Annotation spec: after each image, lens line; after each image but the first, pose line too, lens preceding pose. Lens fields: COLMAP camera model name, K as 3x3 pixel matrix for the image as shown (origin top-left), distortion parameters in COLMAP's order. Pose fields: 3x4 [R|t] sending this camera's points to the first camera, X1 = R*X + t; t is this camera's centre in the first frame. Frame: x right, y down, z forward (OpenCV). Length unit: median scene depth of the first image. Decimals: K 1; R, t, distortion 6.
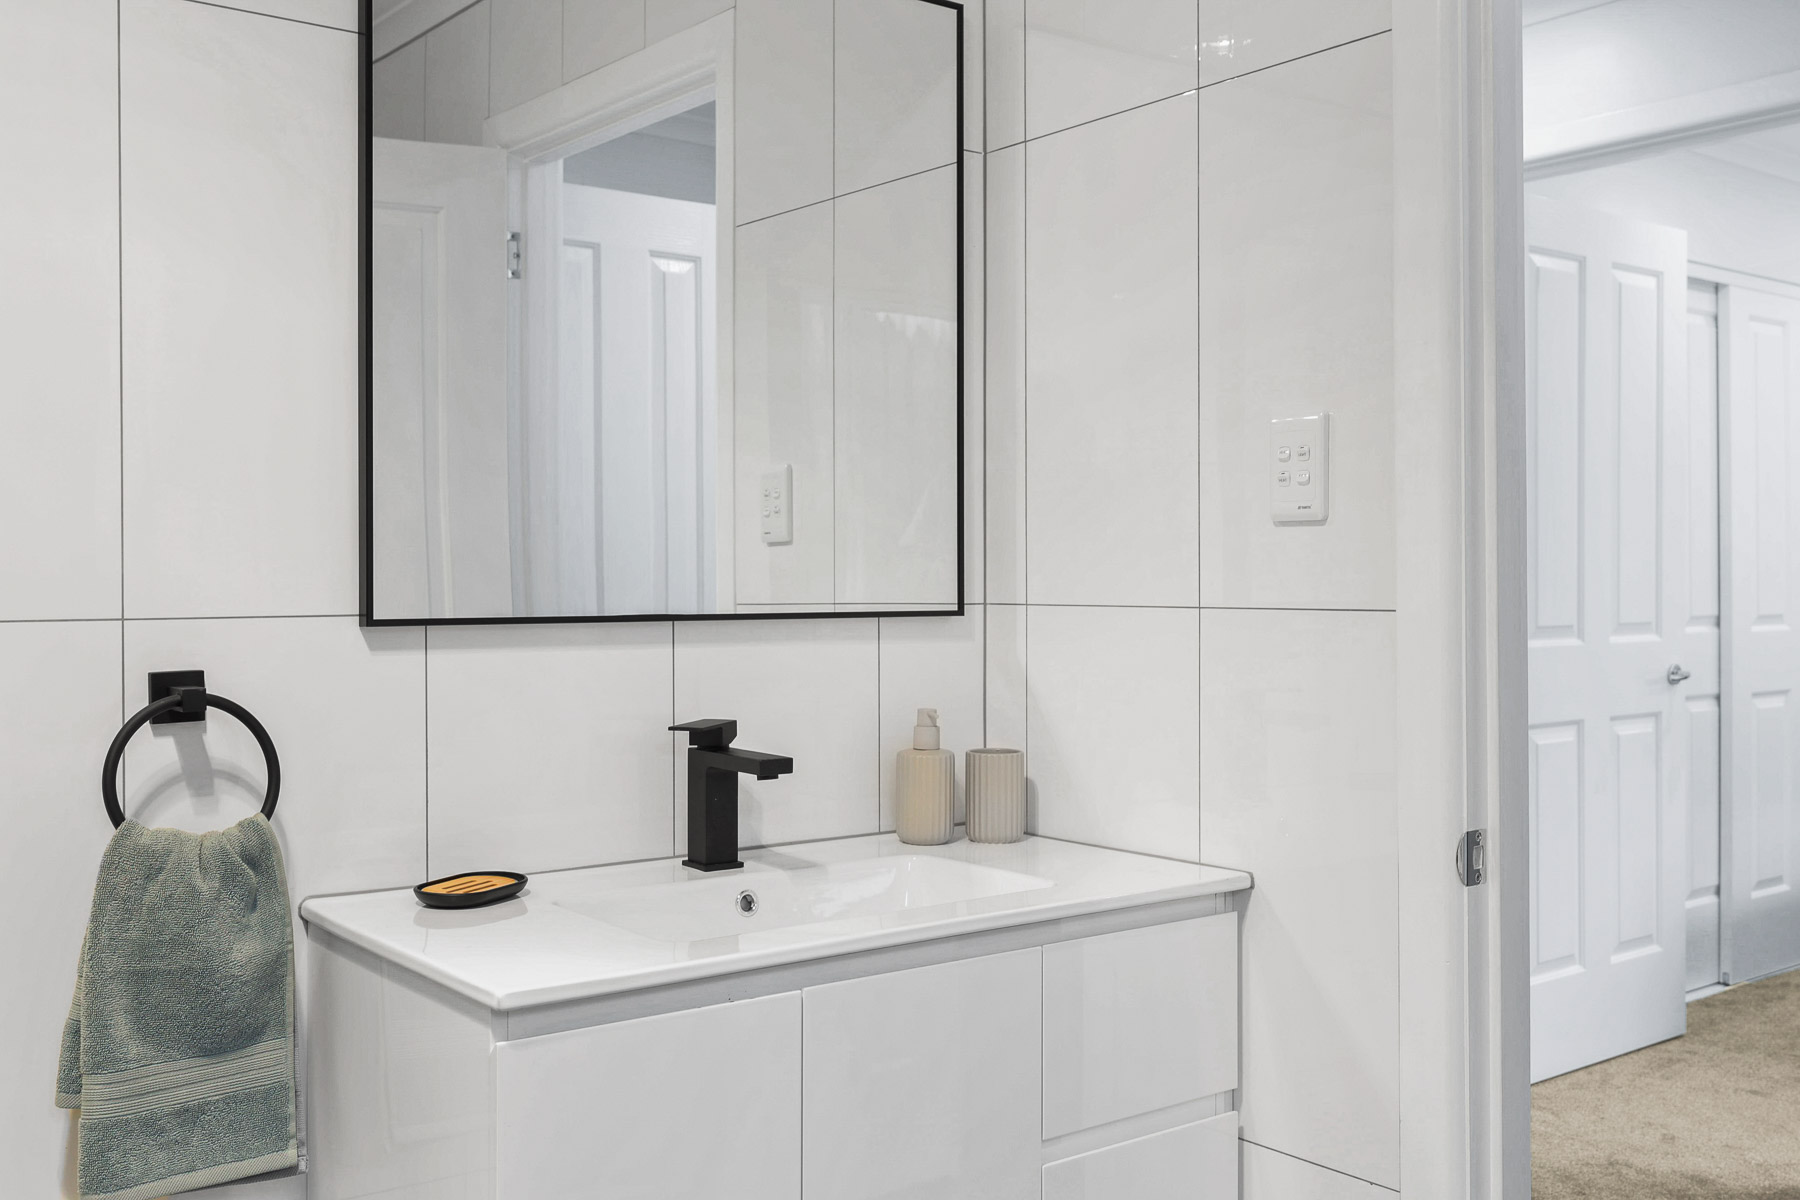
lens RADIAL K [[1710.9, 0, 899.5], [0, 1710.9, 597.1], [0, 0, 1]] dist [-0.006286, 0.000000]
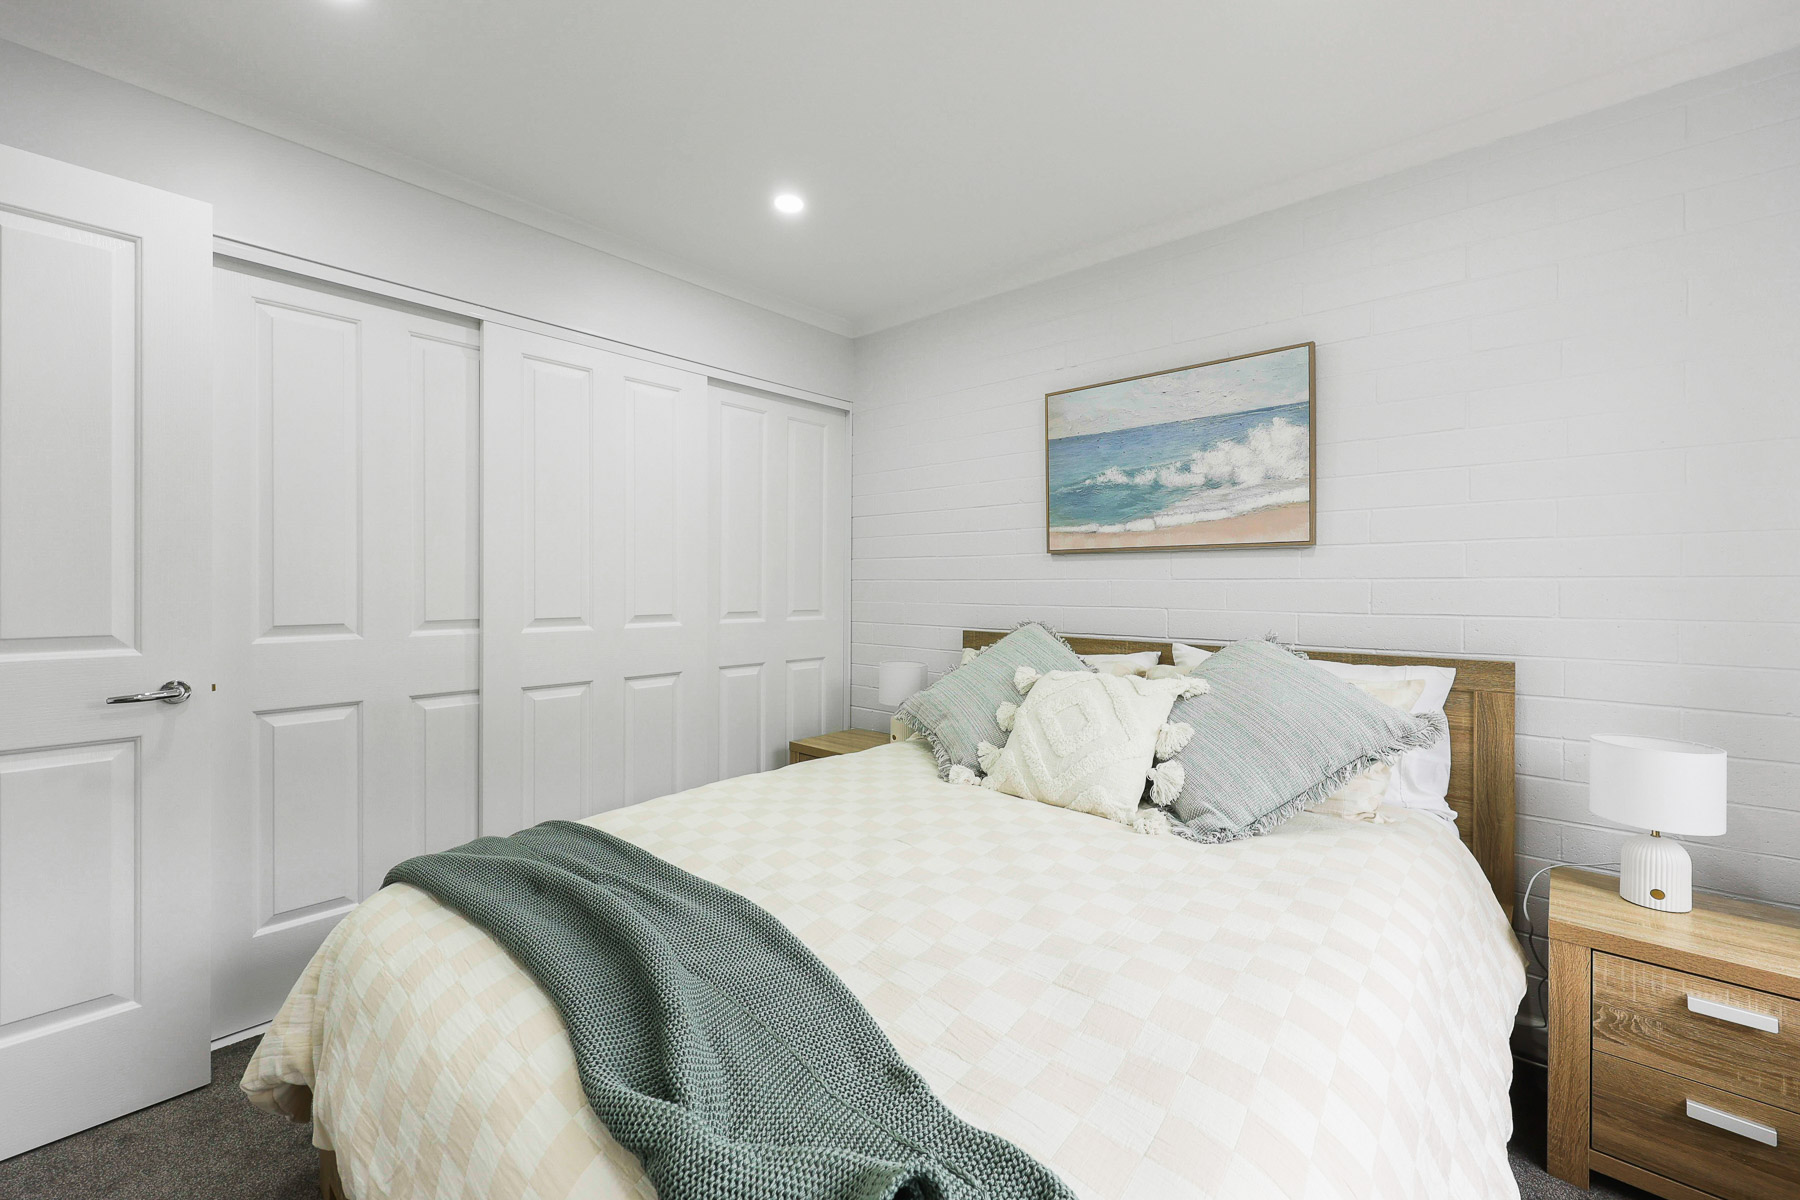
lens RADIAL K [[727.7, 0, 904.7], [0, 727.7, 587.2], [0, 0, 1]] dist [0.001604, -0.000015]
pose [[0.980995, 0.009708, 0.193789, 0.658379], [-0.009281, 0.999952, -0.003111, -0.011015], [-0.193810, 0.001253, 0.981038, 0.481229]]
